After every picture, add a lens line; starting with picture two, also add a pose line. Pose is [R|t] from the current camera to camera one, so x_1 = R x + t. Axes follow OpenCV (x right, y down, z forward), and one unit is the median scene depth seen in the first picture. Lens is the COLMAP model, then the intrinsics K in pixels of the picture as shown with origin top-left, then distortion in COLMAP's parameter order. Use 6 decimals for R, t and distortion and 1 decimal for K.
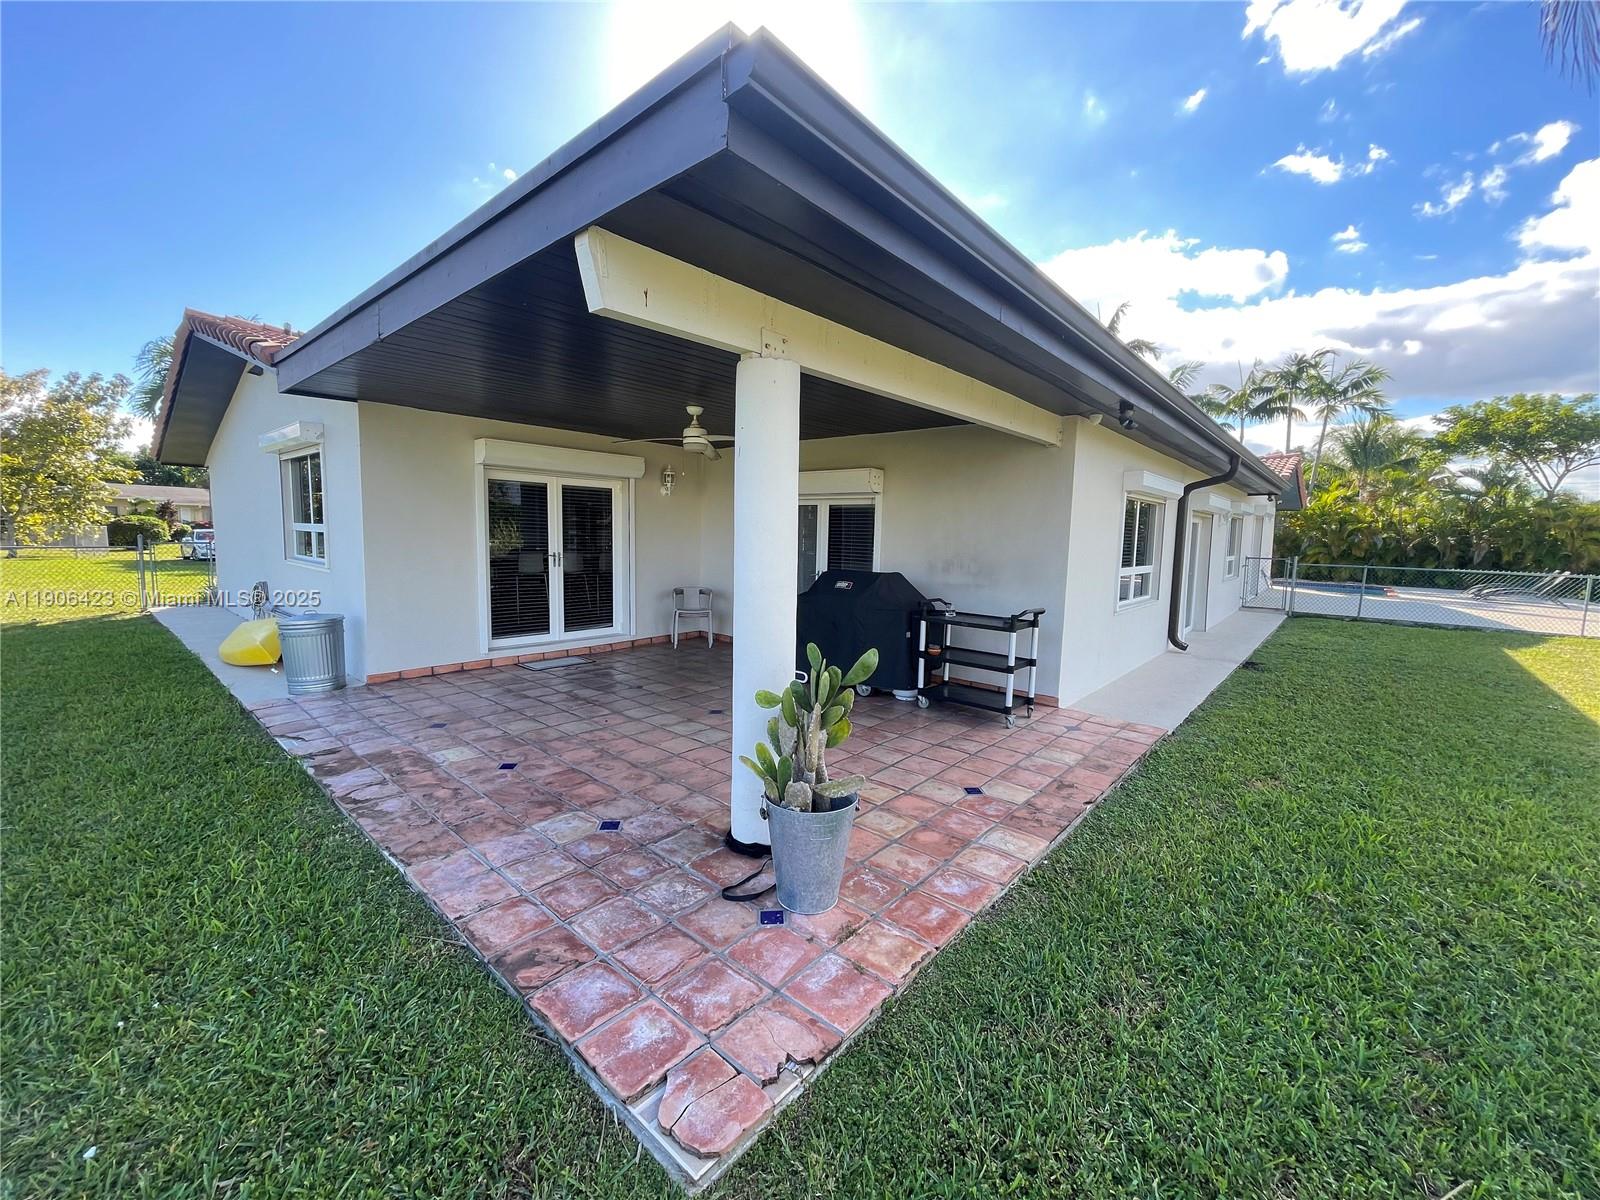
lens RADIAL K [[644.6, 0, 800.0], [0, 644.6, 600.0], [0, 0, 1]] dist [-0.001733, 0.000869]
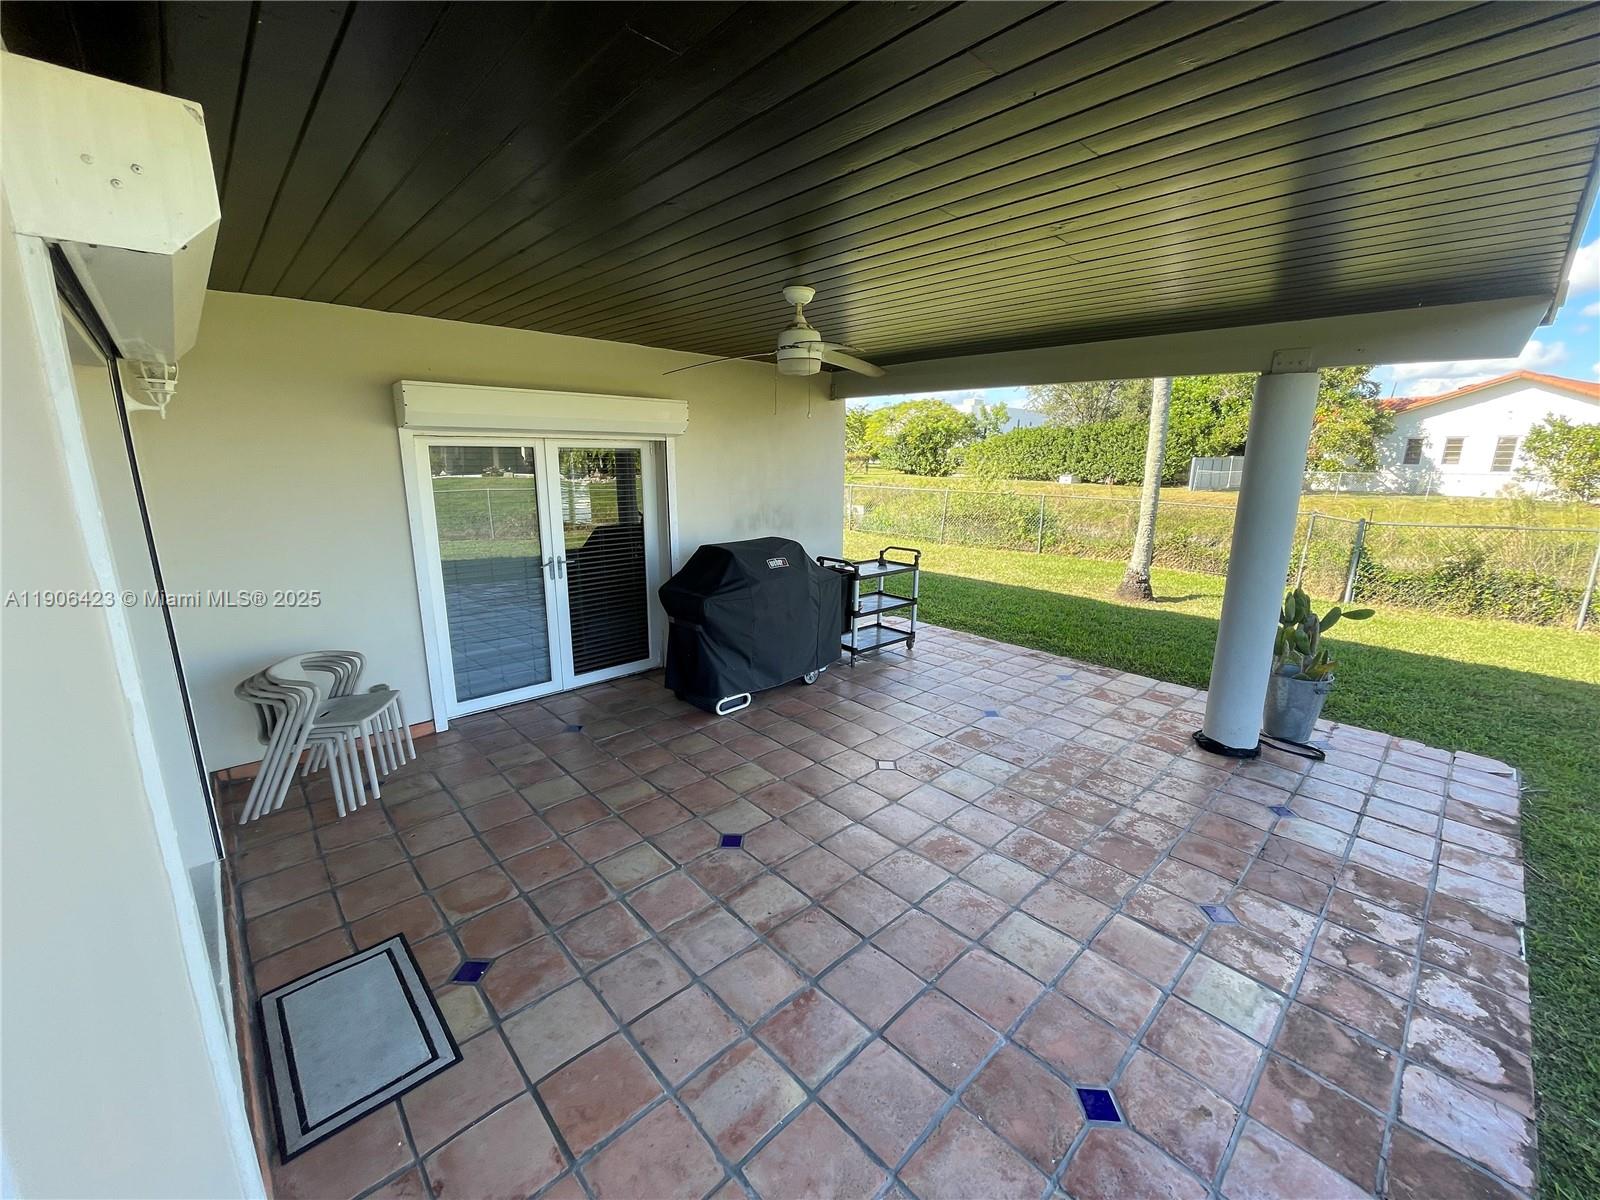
lens RADIAL K [[644.6, 0, 800.0], [0, 644.6, 600.0], [0, 0, 1]] dist [-0.001733, 0.000869]
pose [[0.085437, -0.244171, 0.965961, -0.753847], [0.095441, 0.967054, 0.236005, -0.174872], [-0.991762, 0.072029, 0.105926, 0.964223]]
